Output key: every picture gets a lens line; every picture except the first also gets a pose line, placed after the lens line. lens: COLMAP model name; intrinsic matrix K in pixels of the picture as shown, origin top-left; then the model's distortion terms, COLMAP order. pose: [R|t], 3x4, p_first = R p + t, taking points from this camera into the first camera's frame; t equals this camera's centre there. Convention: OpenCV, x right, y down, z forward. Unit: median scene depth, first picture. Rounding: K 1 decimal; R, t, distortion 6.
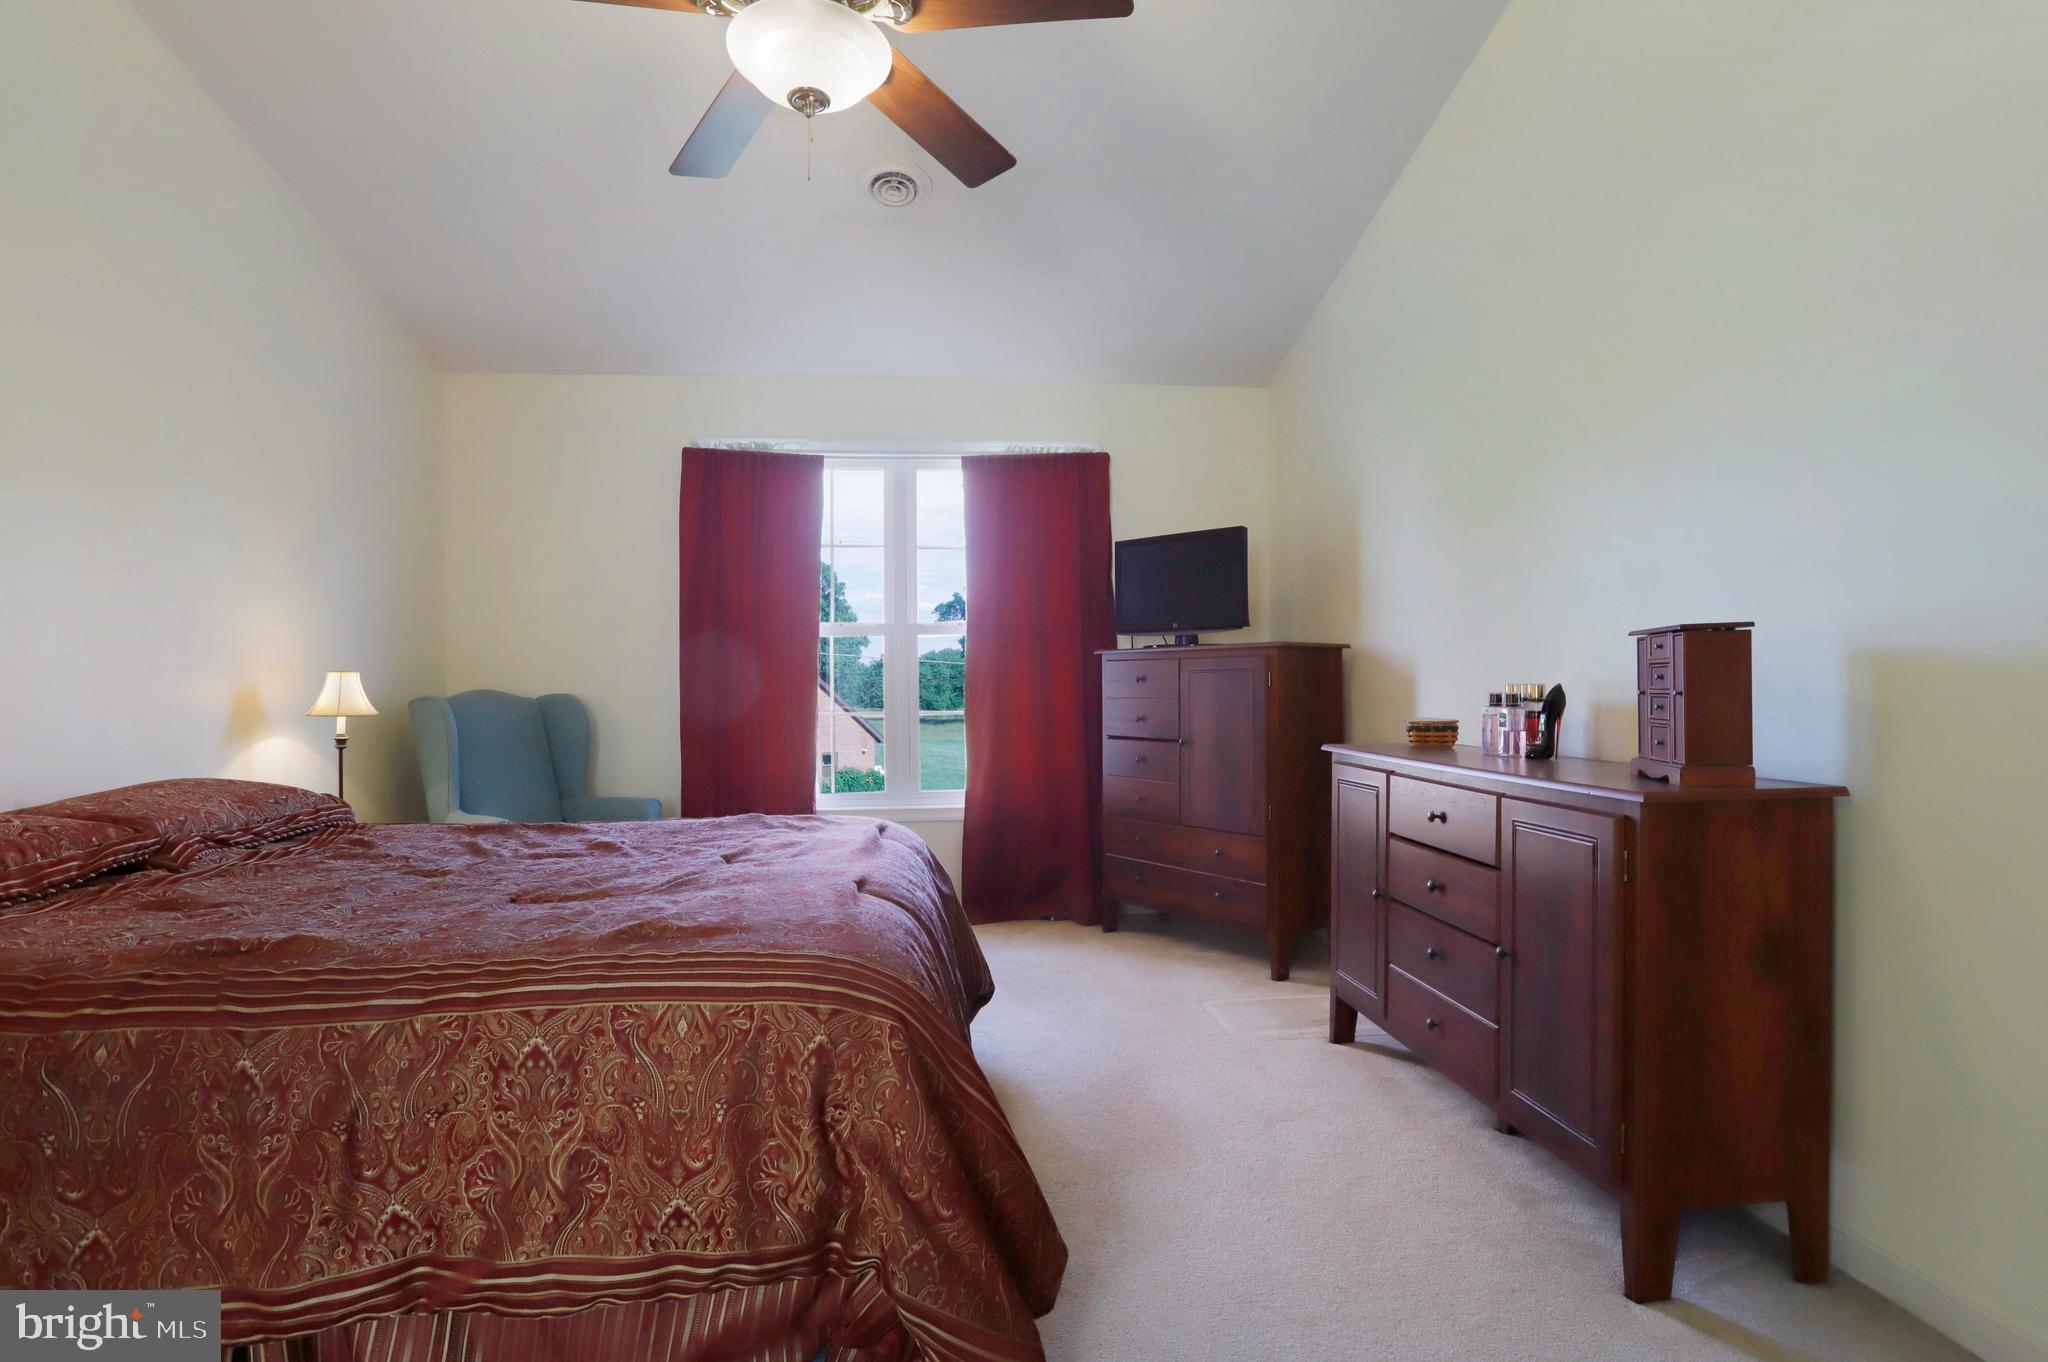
lens RADIAL K [[1030.7, 0, 1031.3], [0, 1030.7, 690.1], [0, 0, 1]] dist [-0.038881, 0.000214]
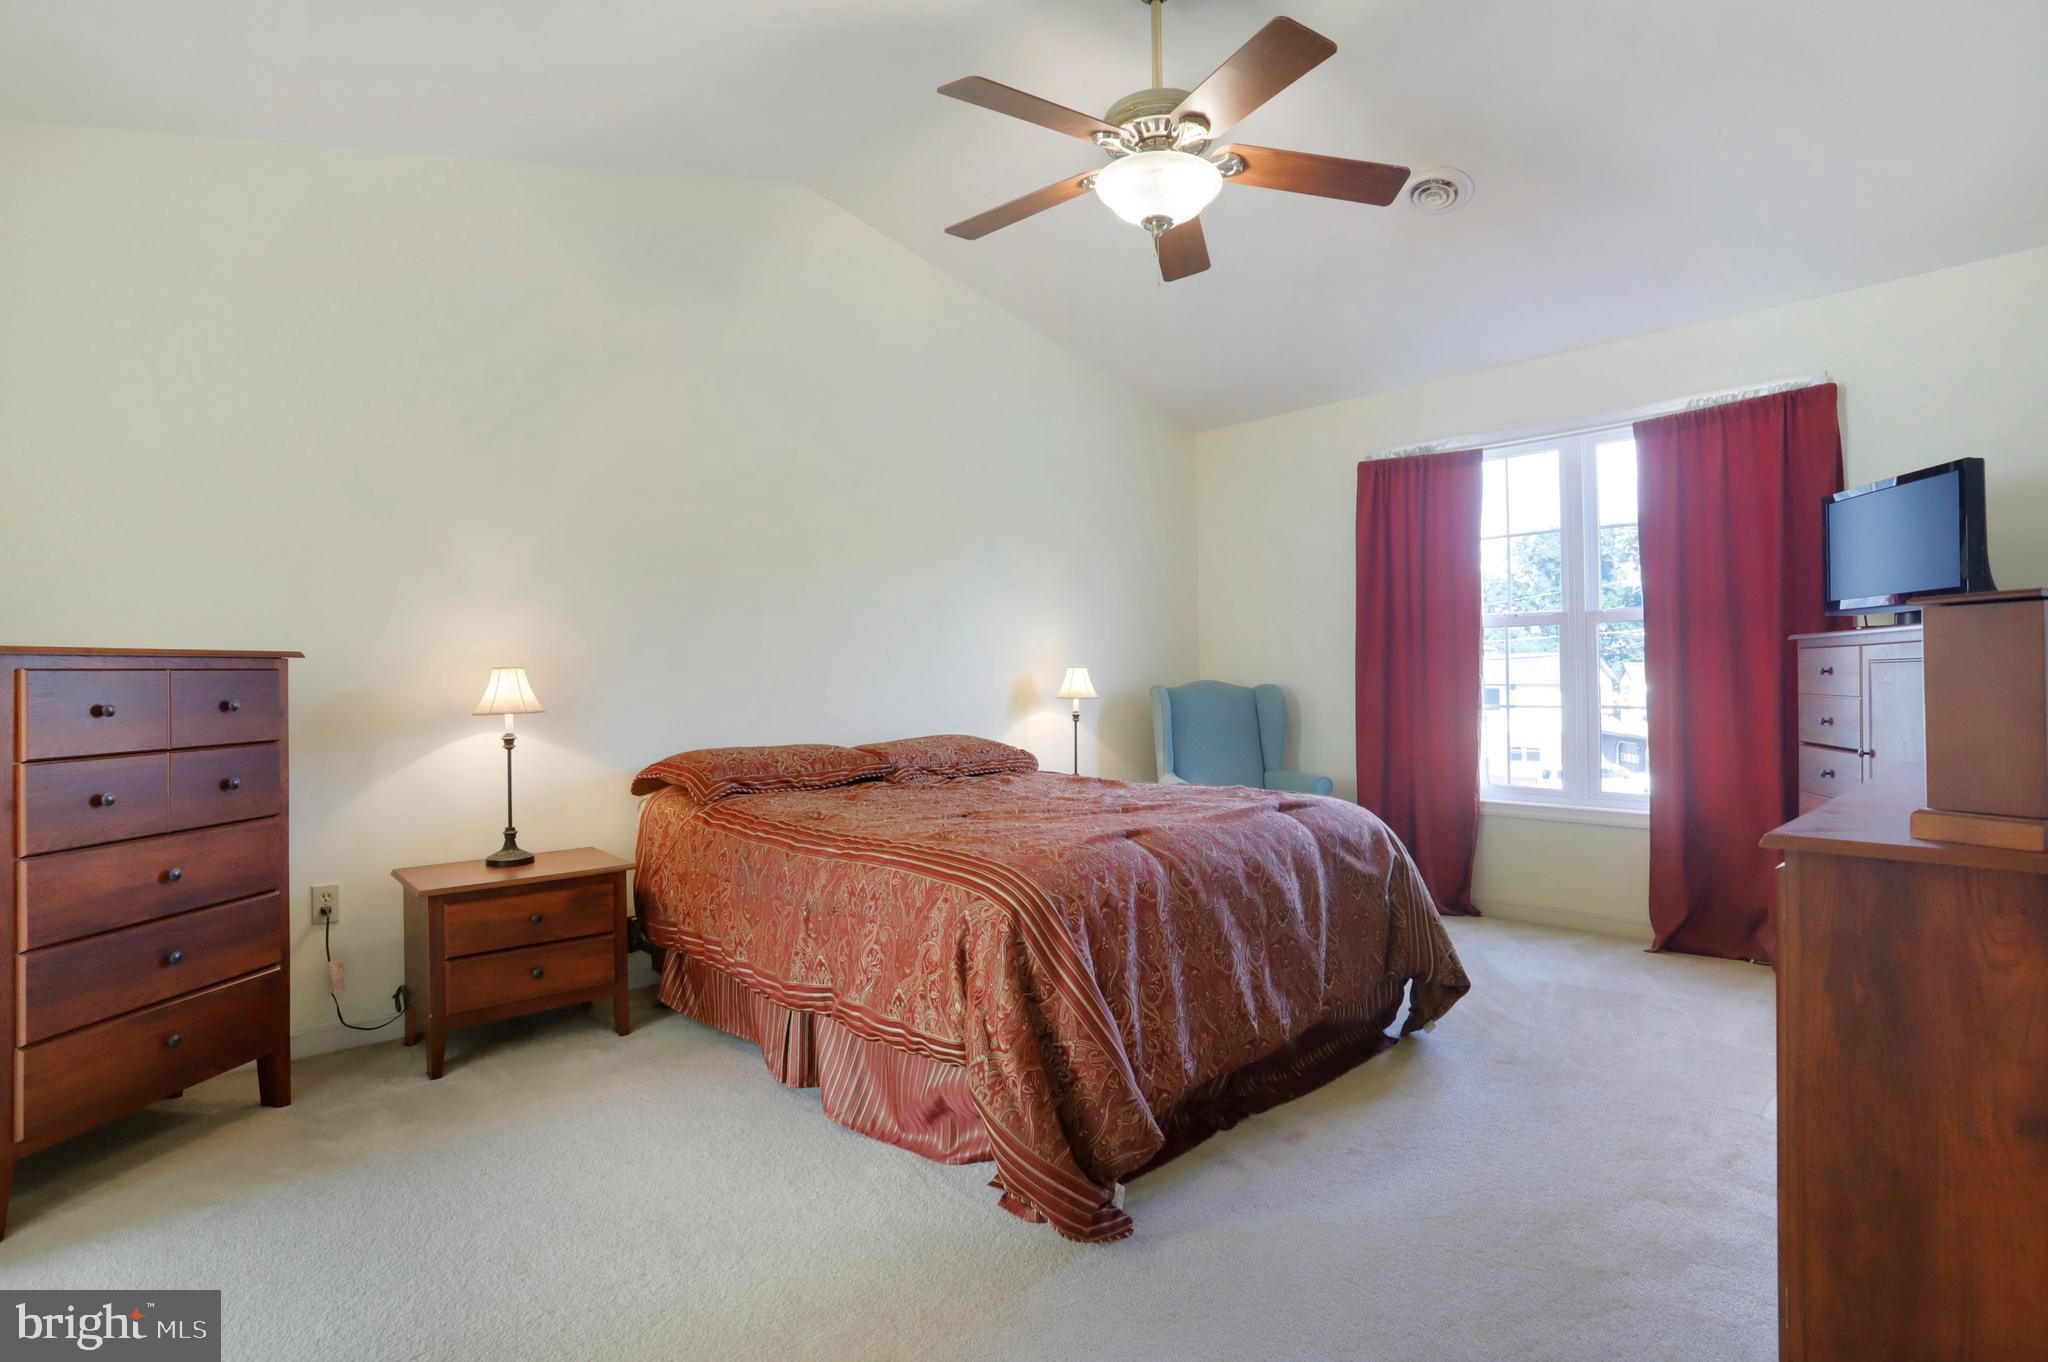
lens RADIAL K [[1030.7, 0, 1031.3], [0, 1030.7, 690.1], [0, 0, 1]] dist [-0.038881, 0.000214]
pose [[0.601742, 0.012854, -0.798587, 0.336885], [-0.003220, 0.999901, 0.013668, -0.004311], [0.798684, -0.005653, 0.601724, 0.047966]]
